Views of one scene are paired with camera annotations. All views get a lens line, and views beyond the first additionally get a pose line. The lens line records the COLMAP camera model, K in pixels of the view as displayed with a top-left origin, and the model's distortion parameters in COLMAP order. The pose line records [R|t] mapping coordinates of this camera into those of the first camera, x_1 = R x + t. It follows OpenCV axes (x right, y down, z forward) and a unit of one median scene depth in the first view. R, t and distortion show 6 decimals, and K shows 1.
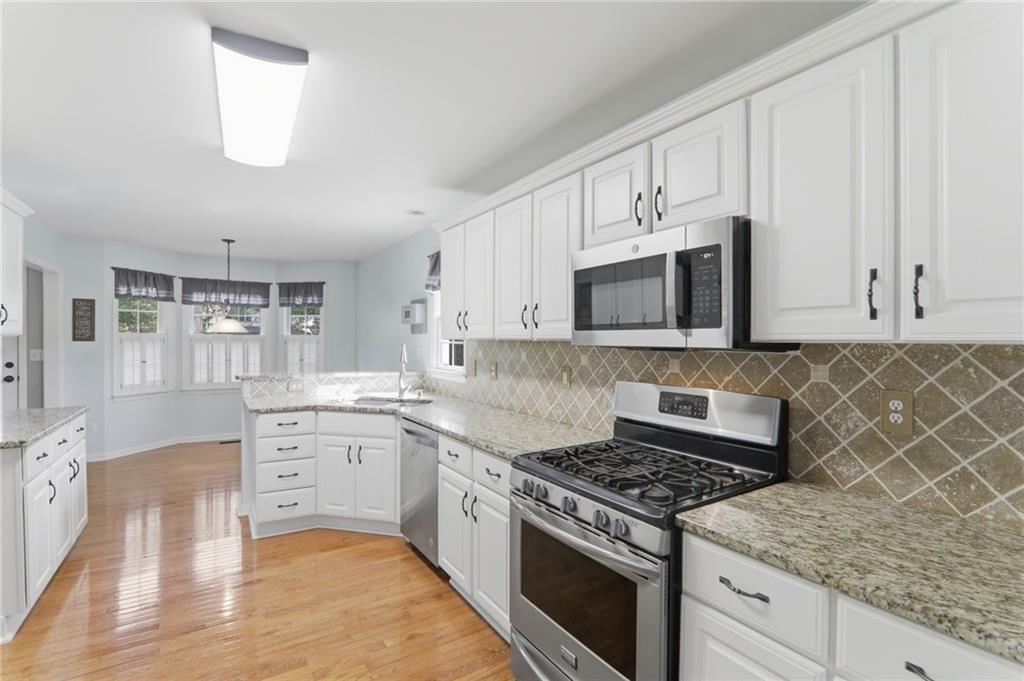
lens RADIAL K [[473.3, 0, 512.0], [0, 473.3, 340.5], [0, 0, 1]] dist [-0.003839, 0.000057]
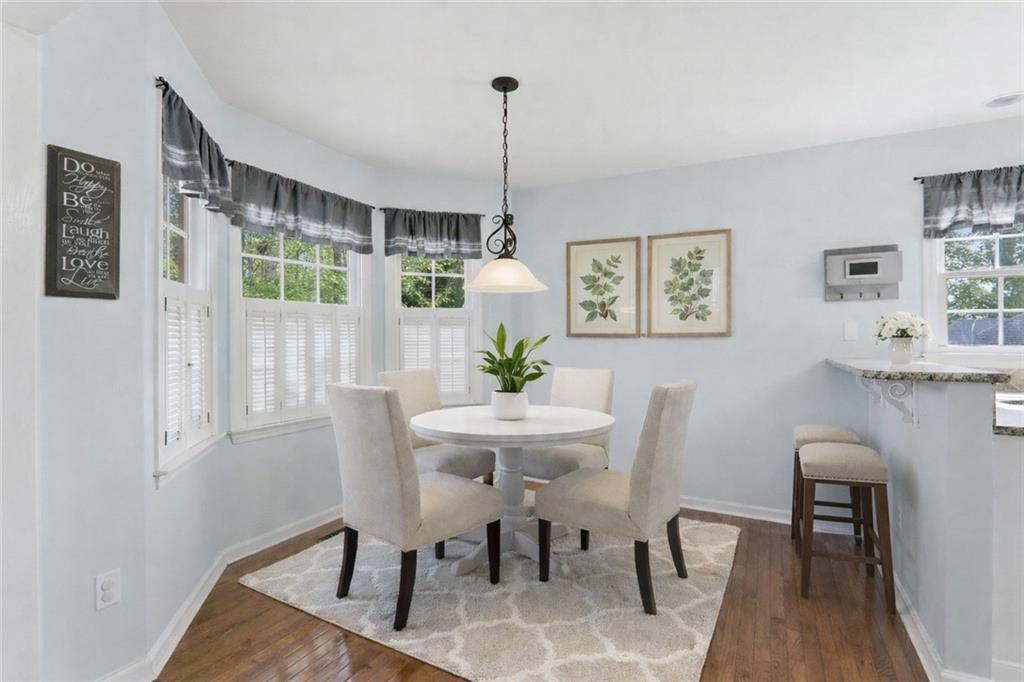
lens RADIAL K [[483.2, 0, 513.6], [0, 483.2, 335.4], [0, 0, 1]] dist [-0.014346, 0.000172]
pose [[0.864100, -0.006153, 0.503283, -1.927233], [0.006424, 0.999979, 0.001196, 0.059346], [-0.503280, 0.002199, 0.864121, 1.420049]]
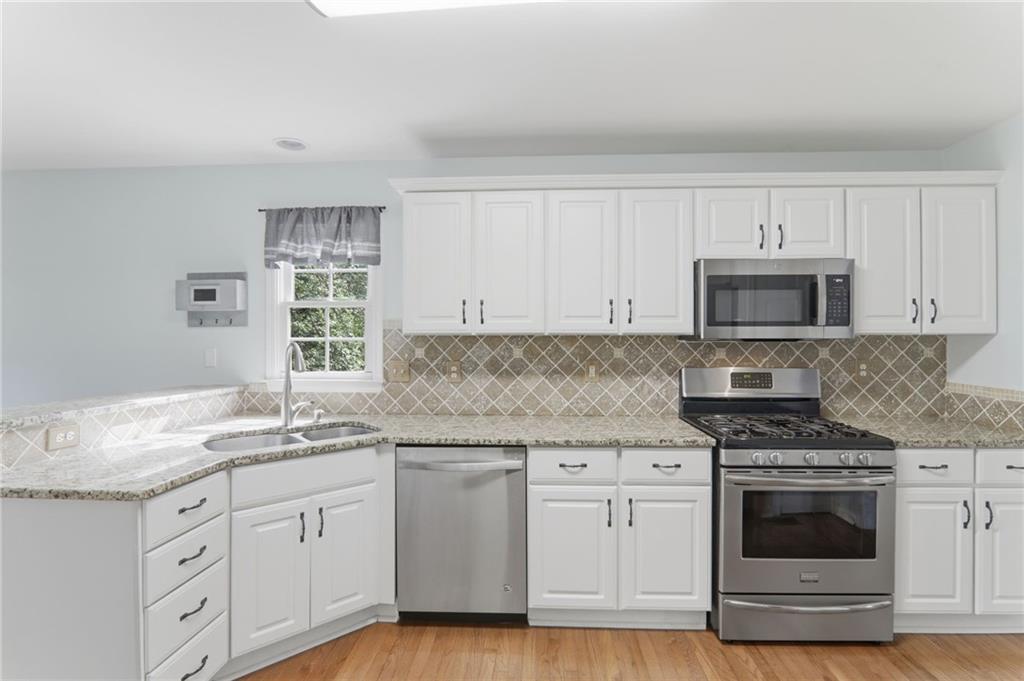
lens RADIAL K [[483.2, 0, 513.6], [0, 483.2, 334.9], [0, 0, 1]] dist [-0.014346, 0.000172]
pose [[0.582696, -0.004637, 0.812677, -1.021610], [0.005908, 0.999981, 0.001469, -0.003763], [-0.812669, 0.003945, 0.582712, 0.635185]]
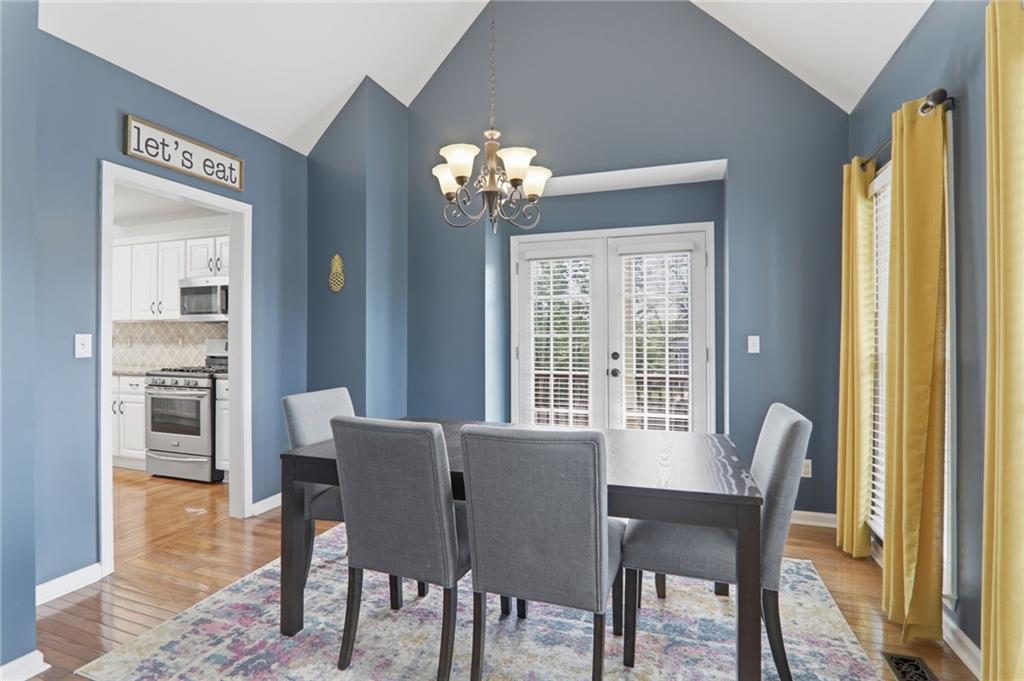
lens RADIAL K [[483.2, 0, 513.6], [0, 483.2, 334.9], [0, 0, 1]] dist [-0.014346, 0.000172]
pose [[0.785854, -0.004479, 0.618396, -0.028169], [0.005262, 0.999986, 0.000556, 0.070909], [-0.618390, 0.002817, 0.785866, -1.536352]]
